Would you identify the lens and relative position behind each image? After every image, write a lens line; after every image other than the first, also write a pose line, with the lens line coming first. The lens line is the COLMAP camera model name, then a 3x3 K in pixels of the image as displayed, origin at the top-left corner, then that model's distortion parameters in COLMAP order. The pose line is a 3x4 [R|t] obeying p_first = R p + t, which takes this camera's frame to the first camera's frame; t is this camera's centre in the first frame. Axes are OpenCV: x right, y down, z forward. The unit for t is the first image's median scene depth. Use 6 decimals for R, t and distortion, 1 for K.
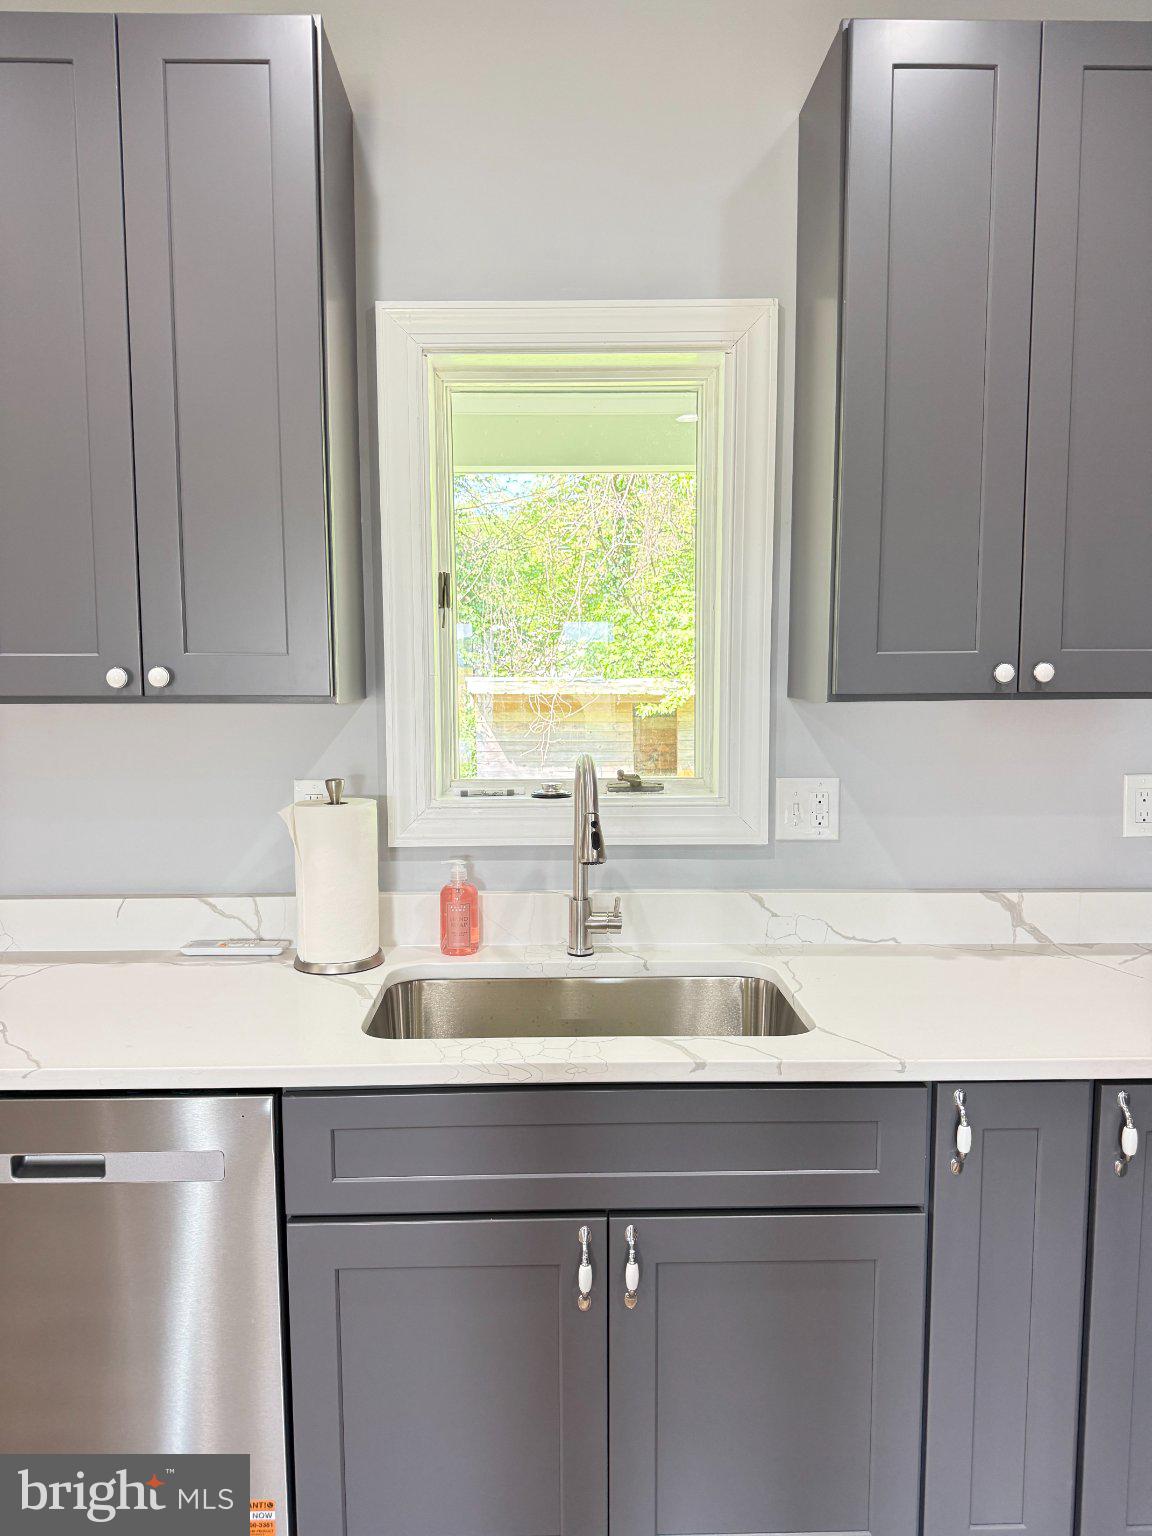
lens RADIAL K [[1076.4, 0, 574.1], [0, 1076.4, 774.1], [0, 0, 1]] dist [0.016936, -0.027161]
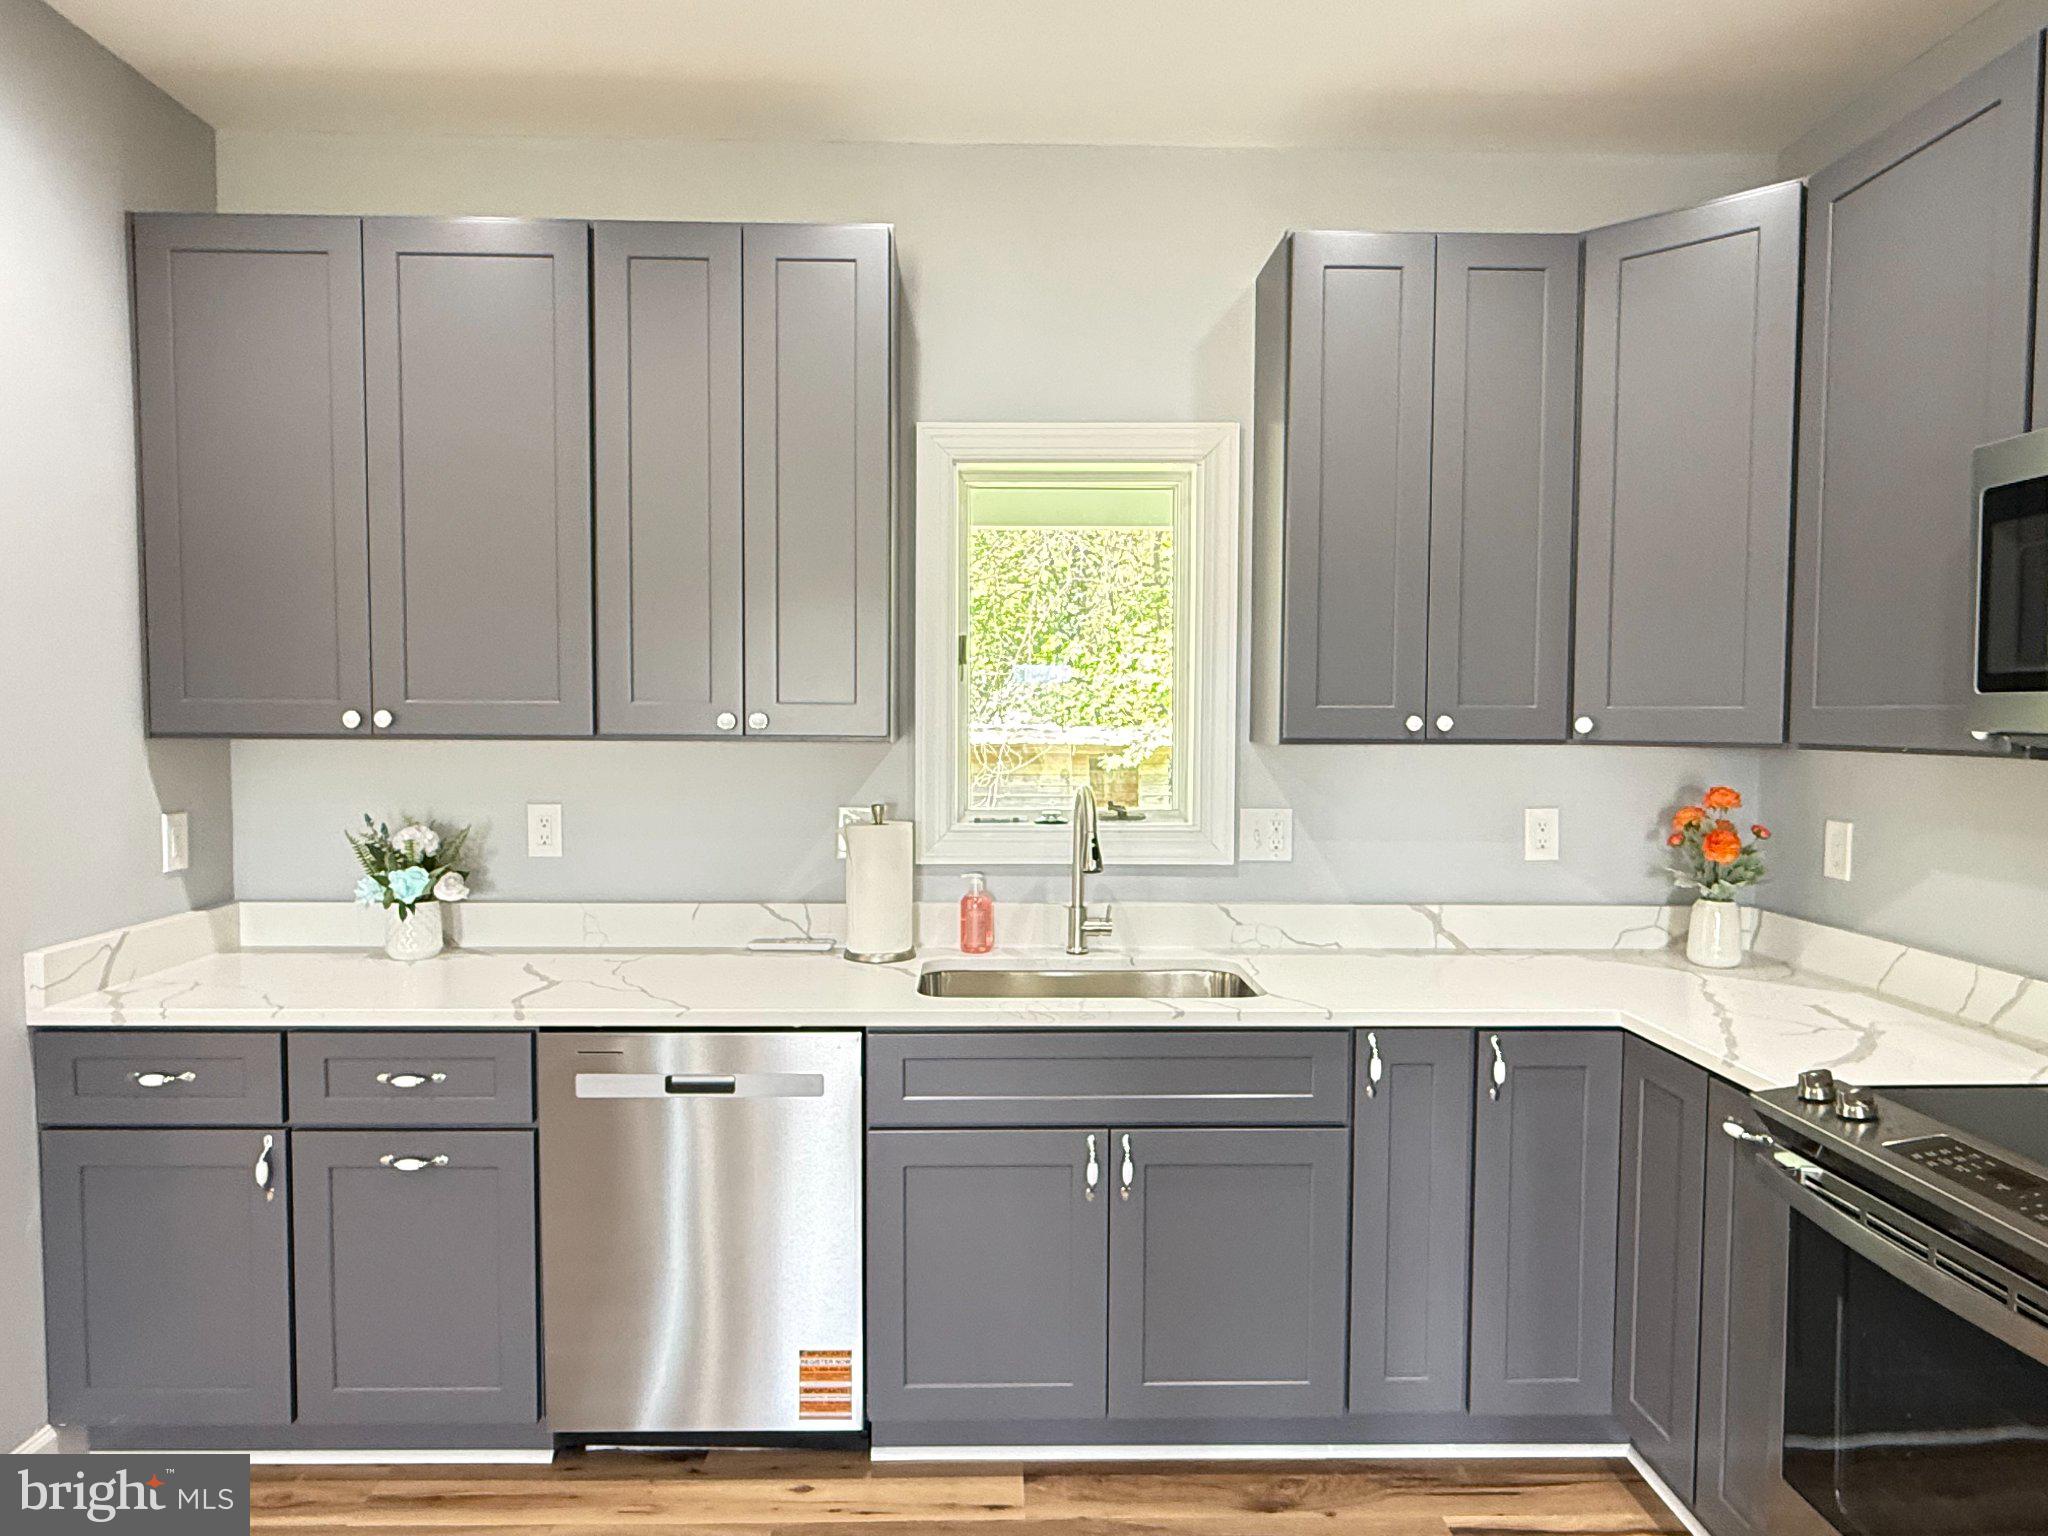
lens RADIAL K [[1245.5, 0, 1011.9], [0, 1245.5, 763.2], [0, 0, 1]] dist [-0.030498, 0.002635]
pose [[0.999944, 0.009342, -0.004995, -0.062753], [-0.009622, 0.998193, -0.059318, 0.038982], [0.004432, 0.059362, 0.998227, -0.405666]]
